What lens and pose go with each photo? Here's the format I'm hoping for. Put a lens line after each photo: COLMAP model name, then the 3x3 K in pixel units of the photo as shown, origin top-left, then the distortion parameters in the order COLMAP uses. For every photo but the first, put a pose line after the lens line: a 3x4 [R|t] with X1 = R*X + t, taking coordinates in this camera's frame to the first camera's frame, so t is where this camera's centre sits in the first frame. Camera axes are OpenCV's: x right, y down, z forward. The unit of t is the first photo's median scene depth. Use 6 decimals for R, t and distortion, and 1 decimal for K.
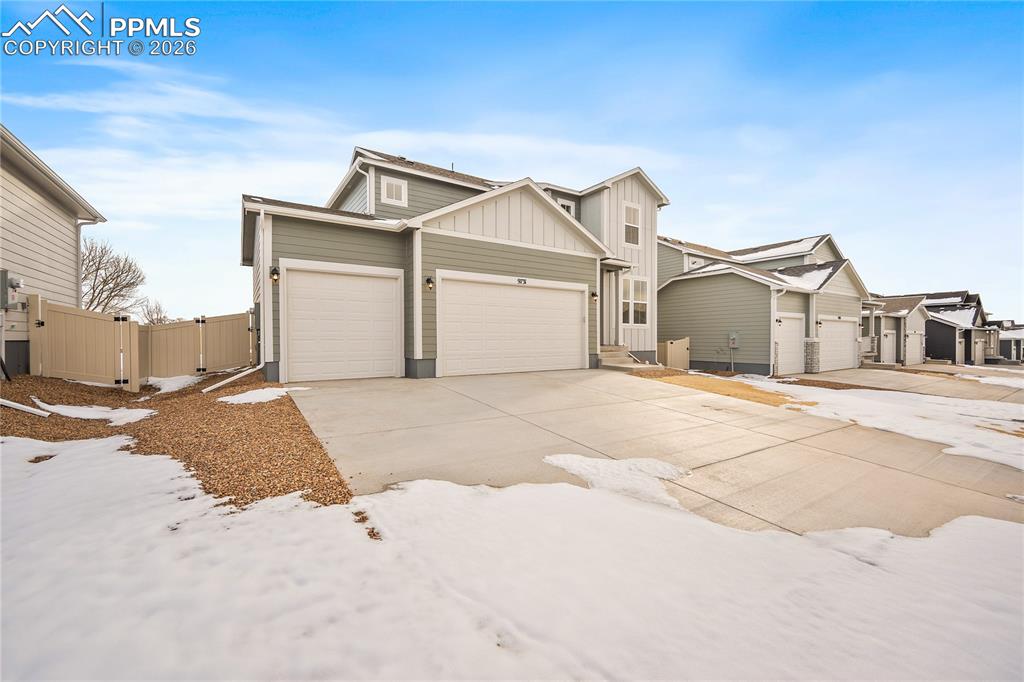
lens RADIAL K [[404.1, 0, 511.0], [0, 404.1, 342.2], [0, 0, 1]] dist [-0.001288, -0.000254]
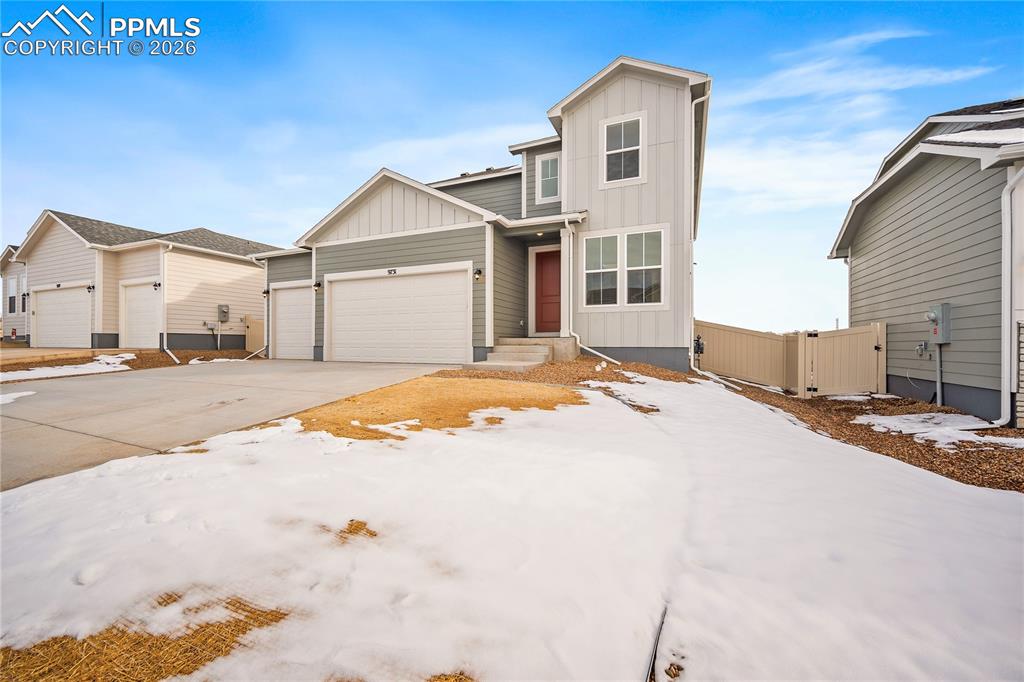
lens RADIAL K [[404.1, 0, 511.0], [0, 404.1, 342.2], [0, 0, 1]] dist [-0.001288, -0.000254]
pose [[0.545582, 0.000928, -0.838057, 1.013912], [-0.005762, 0.999980, -0.002644, 0.024251], [0.838038, 0.006272, 0.545576, 0.693499]]
